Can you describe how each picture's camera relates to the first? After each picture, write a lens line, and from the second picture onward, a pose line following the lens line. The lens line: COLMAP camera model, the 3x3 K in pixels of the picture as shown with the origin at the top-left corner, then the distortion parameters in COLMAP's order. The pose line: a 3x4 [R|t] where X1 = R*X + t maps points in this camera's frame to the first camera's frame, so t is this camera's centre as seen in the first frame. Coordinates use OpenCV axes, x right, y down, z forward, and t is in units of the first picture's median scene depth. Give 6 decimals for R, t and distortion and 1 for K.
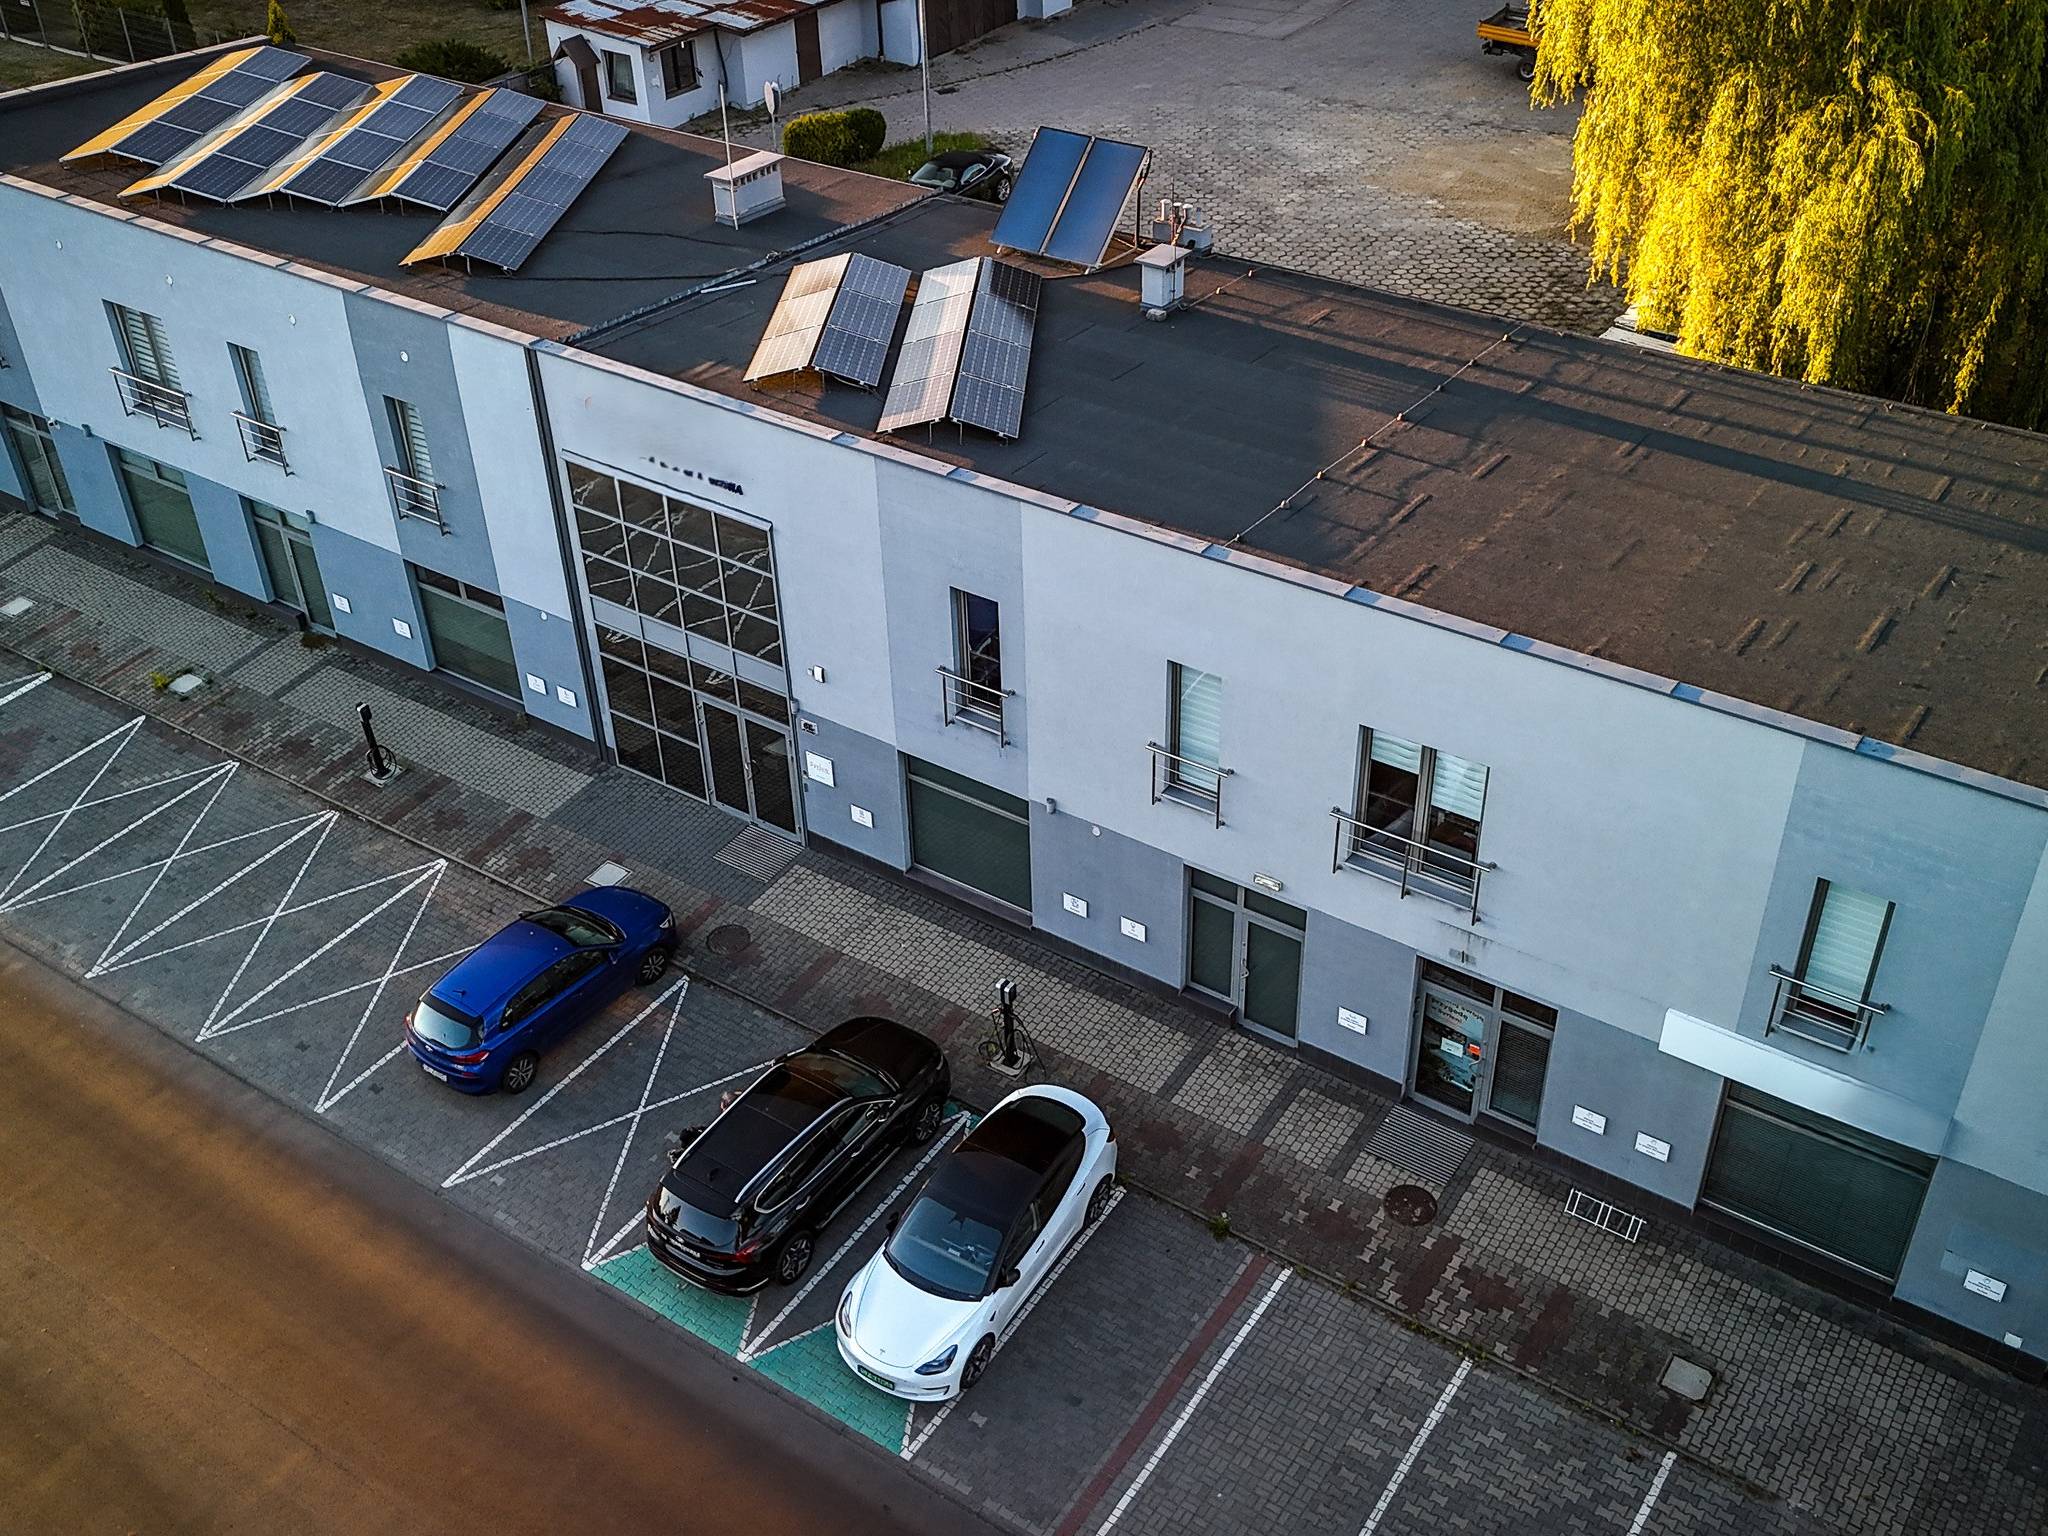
lens RADIAL K [[2061.3, 0, 1036.0], [0, 2061.3, 774.2], [0, 0, 1]] dist [0.035340, 0.000000]
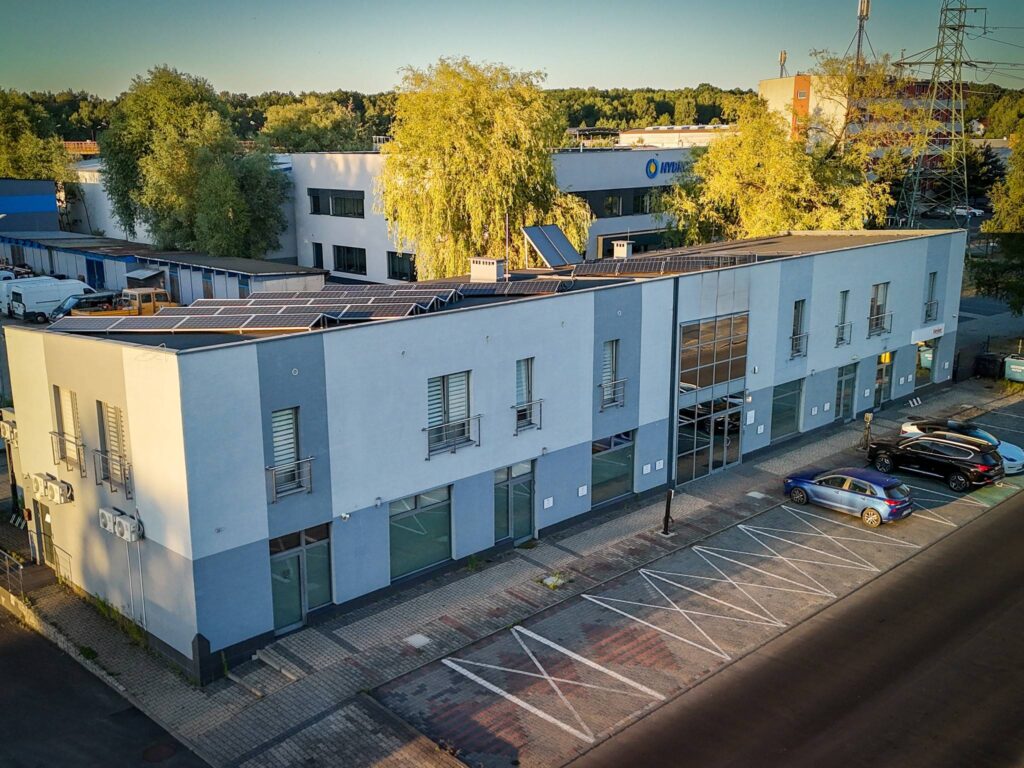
lens RADIAL K [[1030.7, 0, 508.5], [0, 1030.7, 386.5], [0, 0, 1]] dist [0.035340, 0.000000]
pose [[0.204520, -0.211357, 0.955772, -1.597361], [0.570794, 0.818974, 0.058965, -0.323408], [-0.795215, 0.533489, 0.288138, 1.029001]]
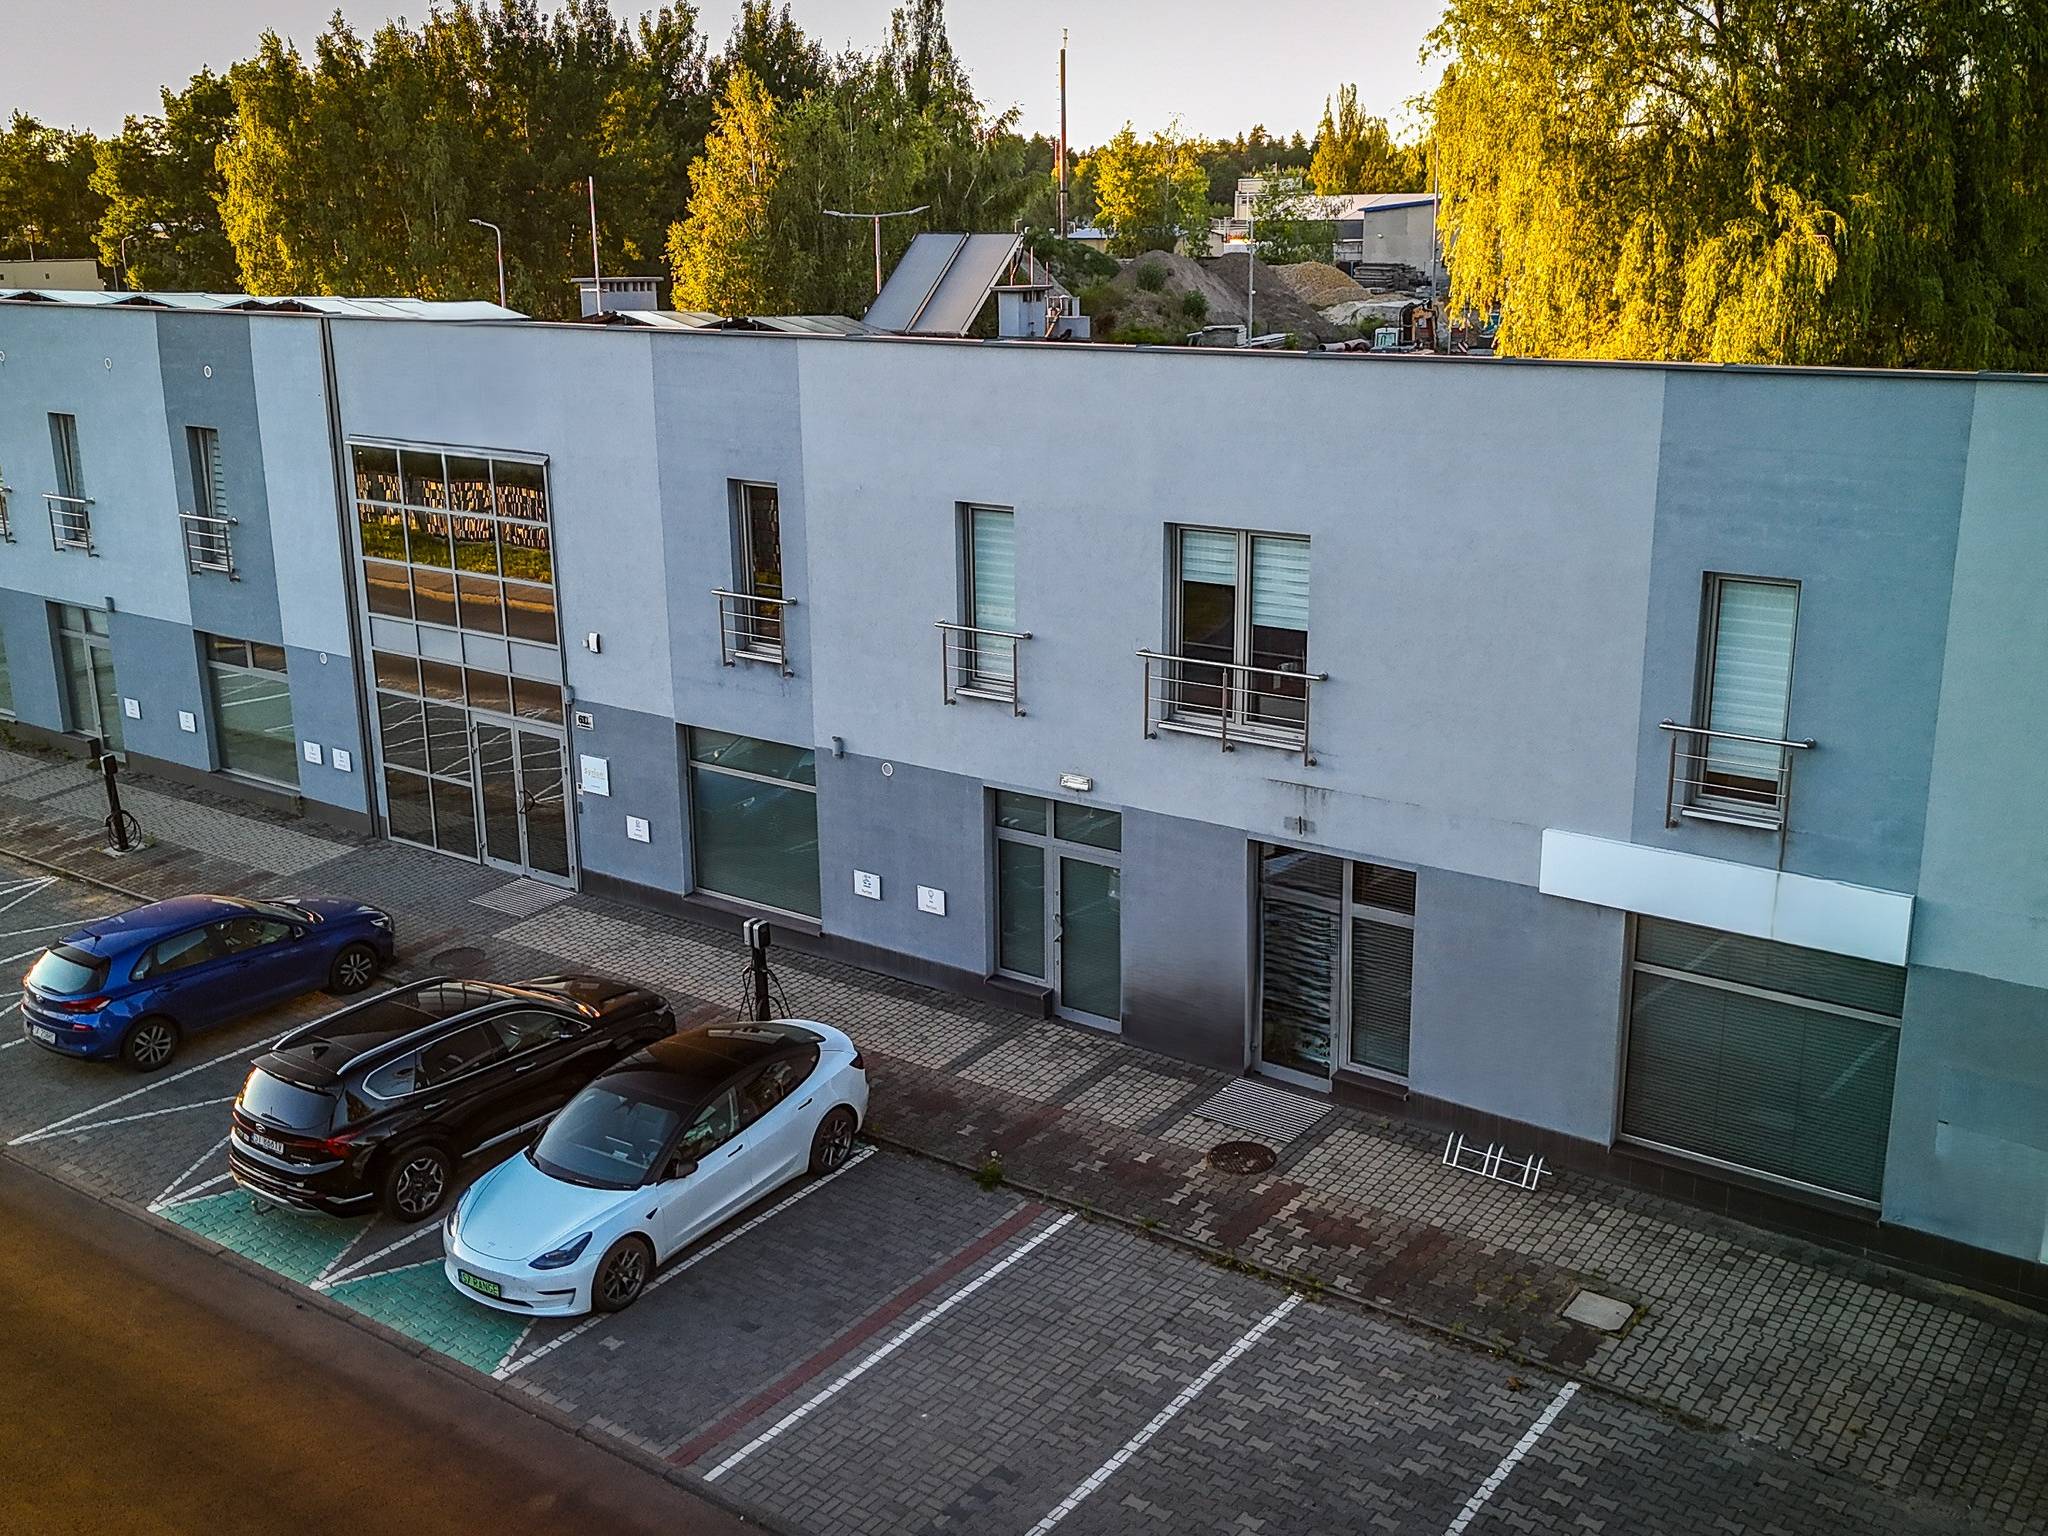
lens RADIAL K [[2061.3, 0, 1041.7], [0, 2061.3, 762.2], [0, 0, 1]] dist [0.035340, 0.000000]
pose [[0.999131, 0.022337, -0.035202, 0.133114], [-0.033374, 0.934565, -0.354224, 0.349007], [0.024986, 0.355091, 0.934498, 0.242014]]
